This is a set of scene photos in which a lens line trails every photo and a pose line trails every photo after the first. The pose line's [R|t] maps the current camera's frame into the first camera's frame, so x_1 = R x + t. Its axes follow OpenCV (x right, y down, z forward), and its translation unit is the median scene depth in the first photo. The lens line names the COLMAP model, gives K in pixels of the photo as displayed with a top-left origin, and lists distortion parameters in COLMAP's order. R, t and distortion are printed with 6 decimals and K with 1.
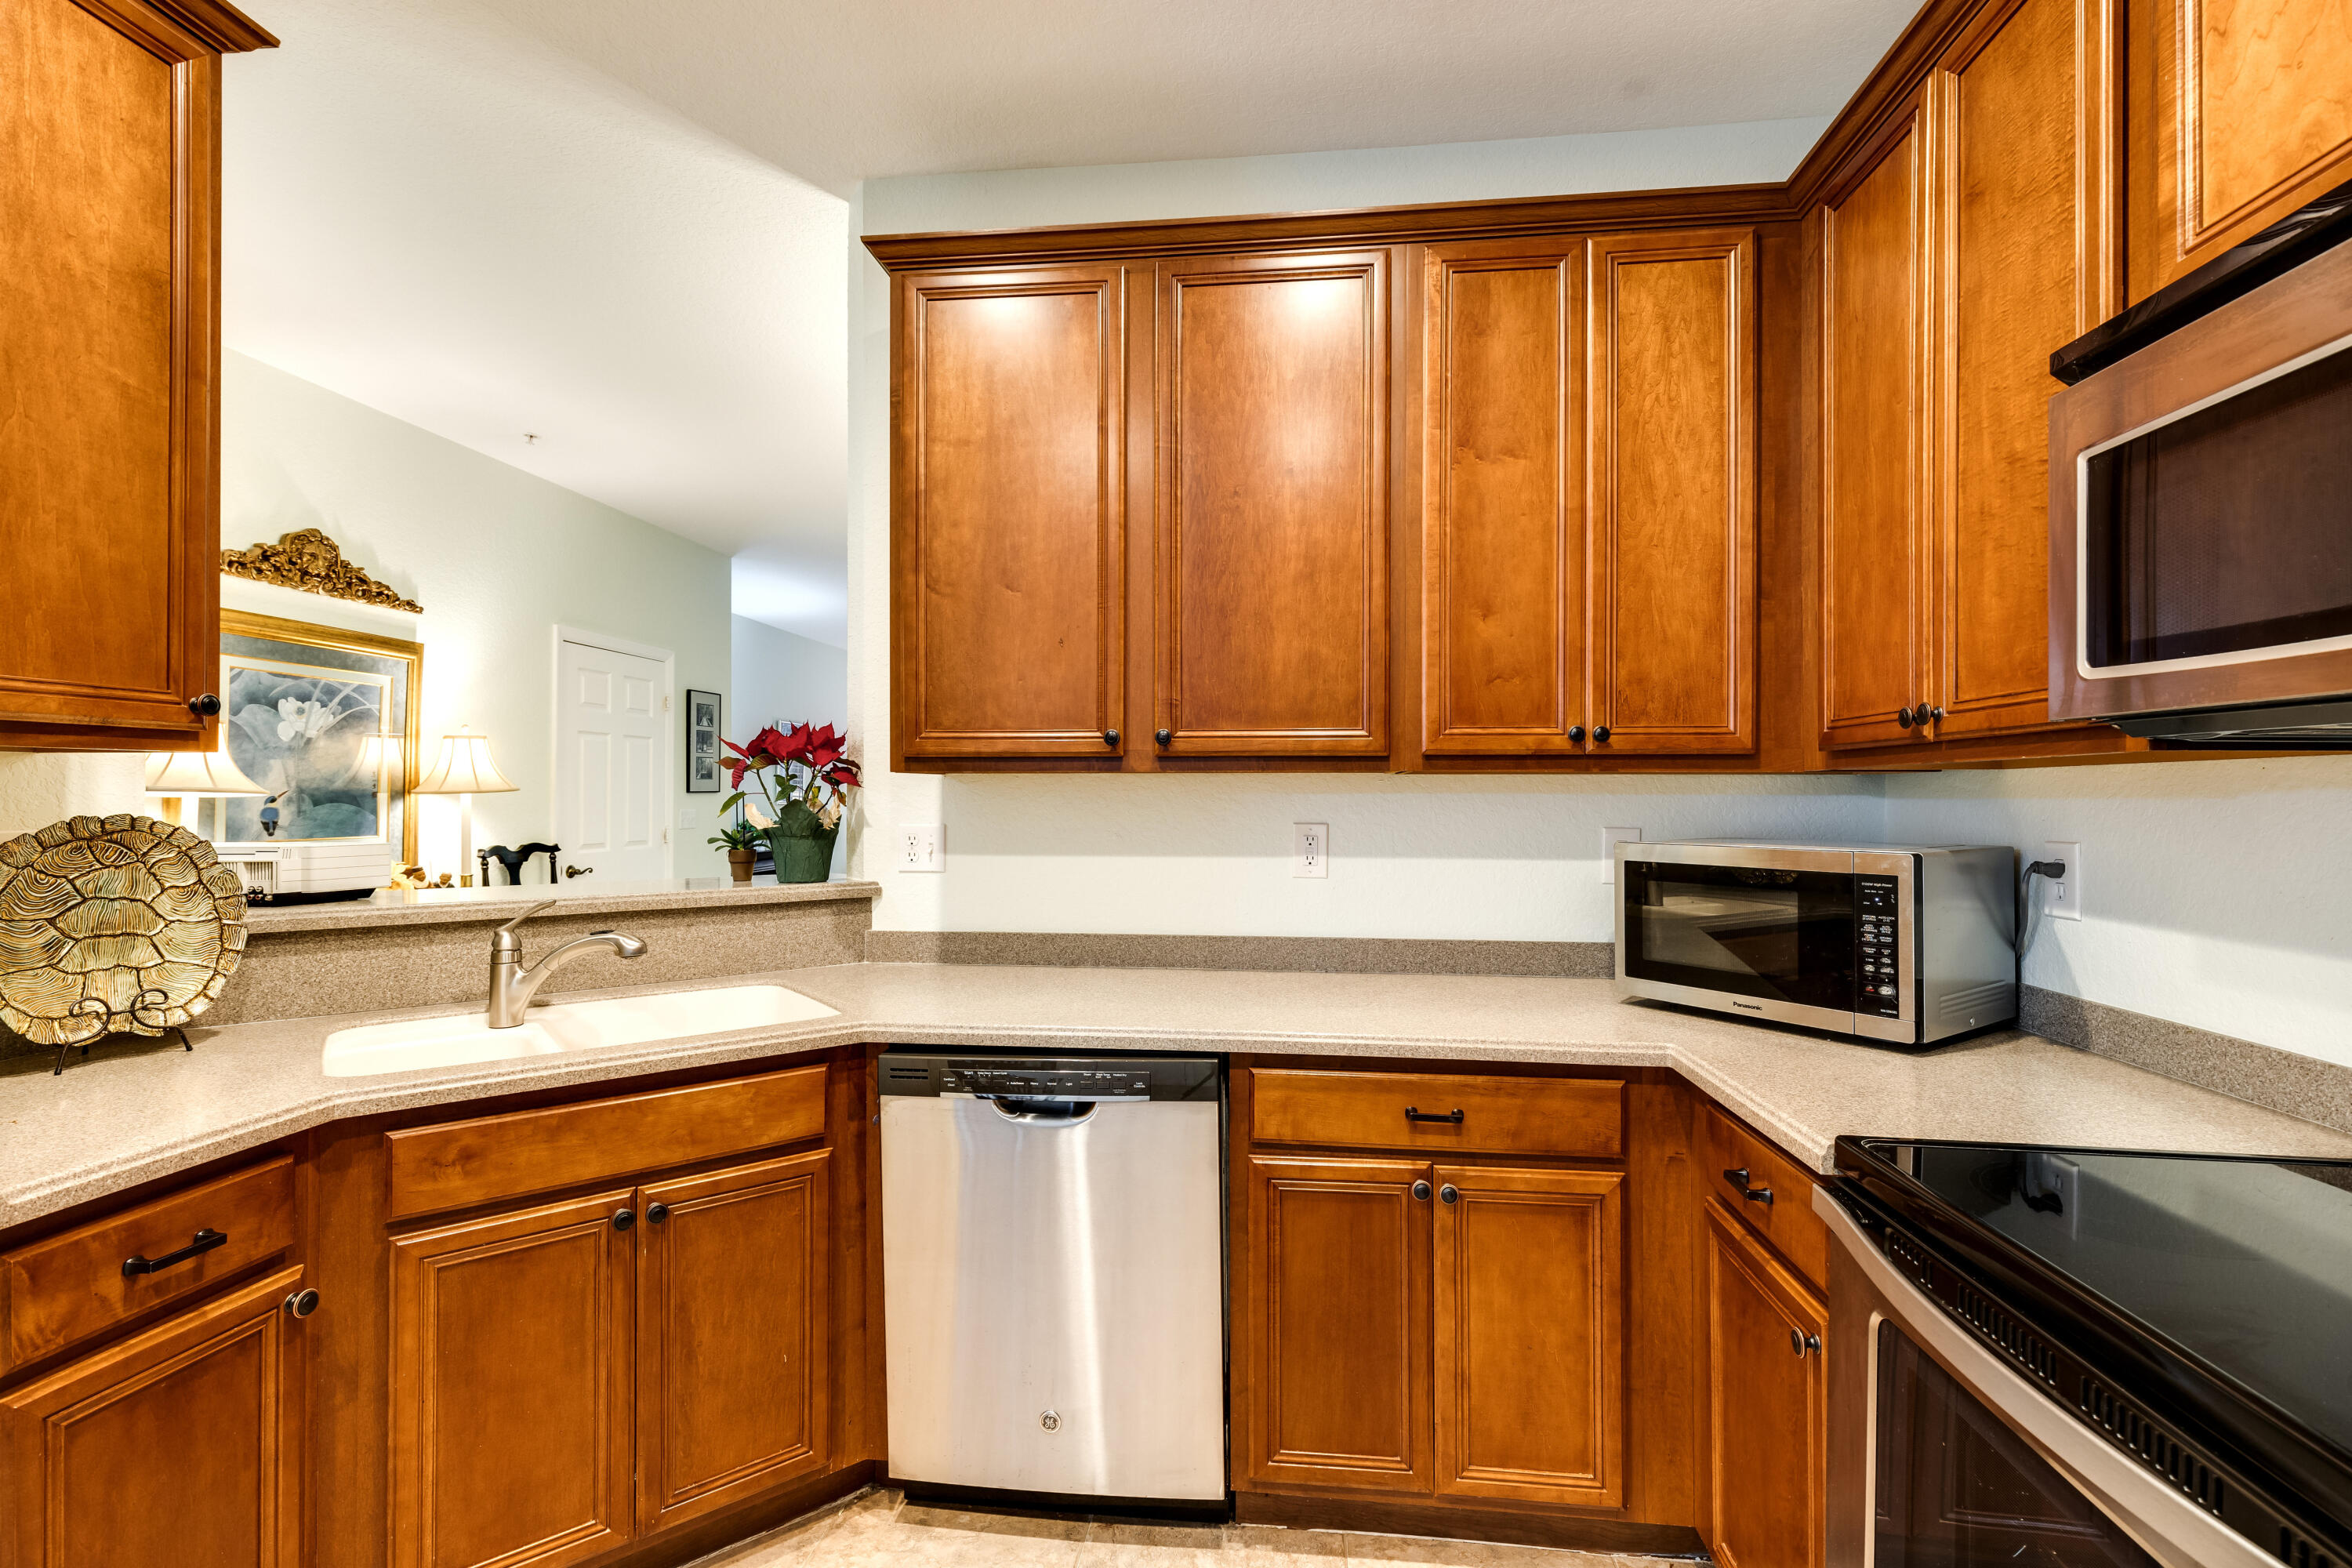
lens RADIAL K [[1073.8, 0, 1155.9], [0, 1073.8, 788.1], [0, 0, 1]] dist [0.004042, -0.000145]
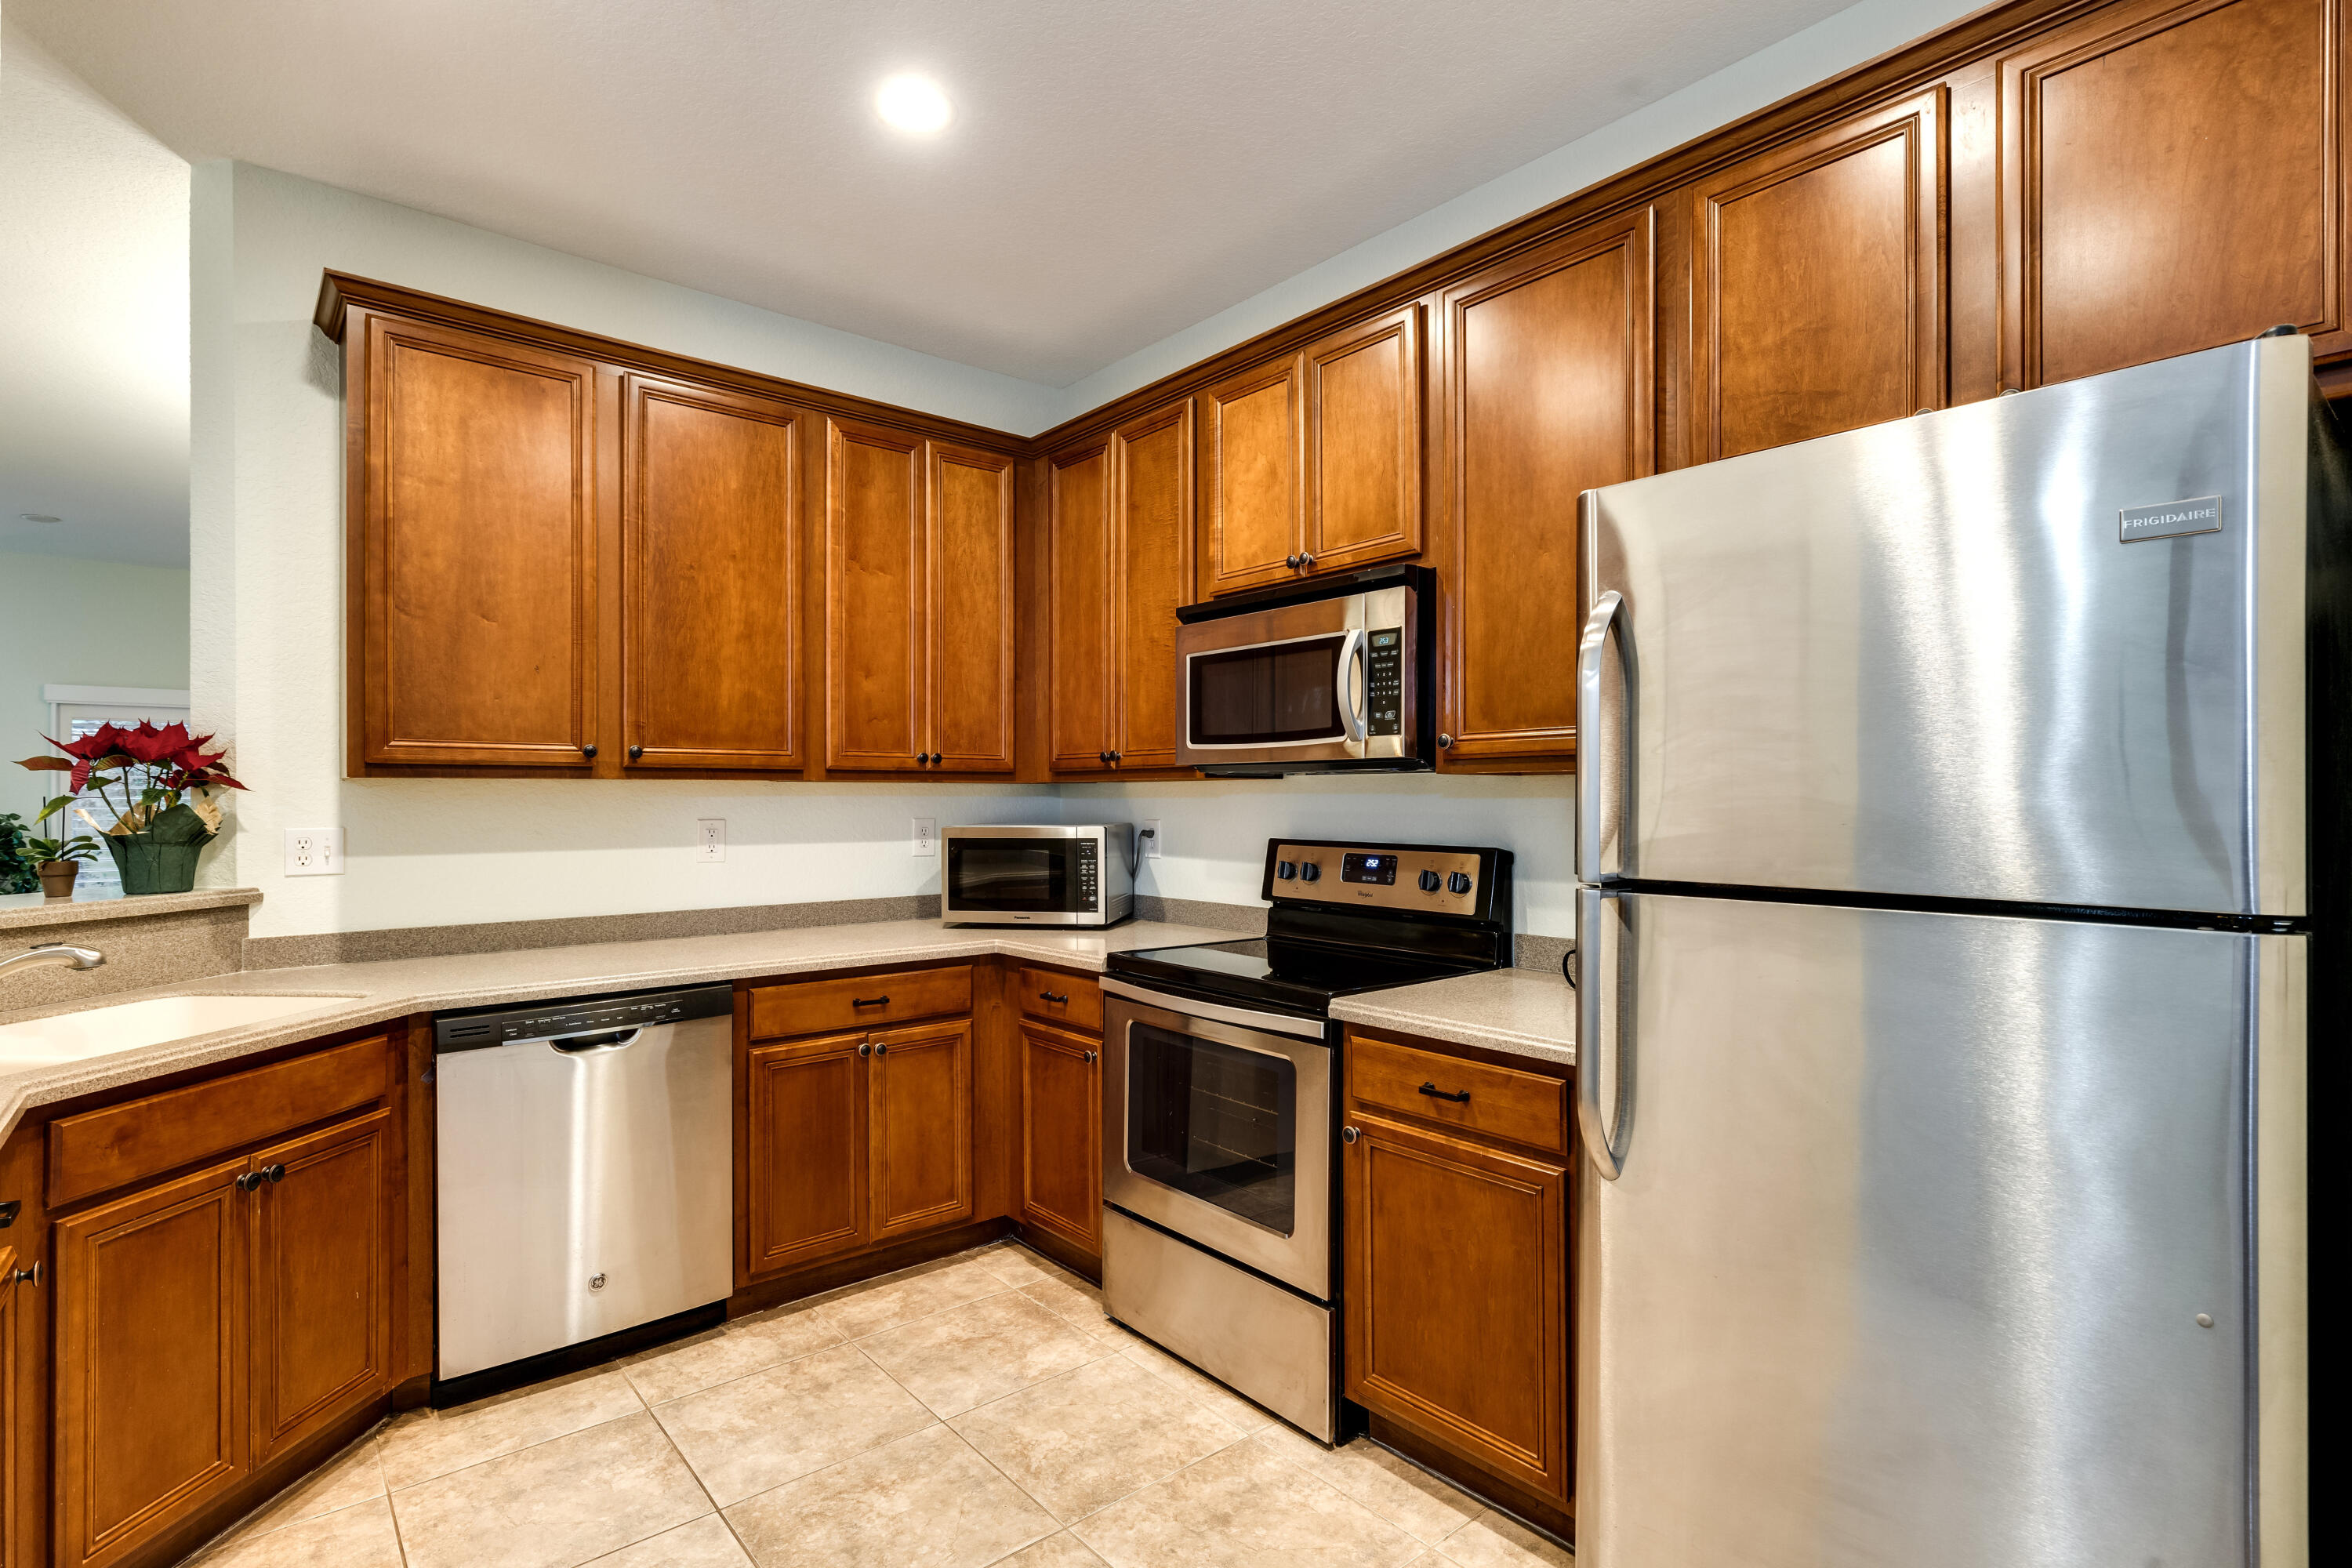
lens RADIAL K [[1073.8, 0, 1182.8], [0, 1073.8, 789.3], [0, 0, 1]] dist [0.004042, -0.000145]
pose [[0.687703, 0.002351, 0.725988, -0.538827], [-0.002266, 0.999997, -0.001091, -0.004164], [-0.725988, -0.000895, 0.687707, -0.388940]]
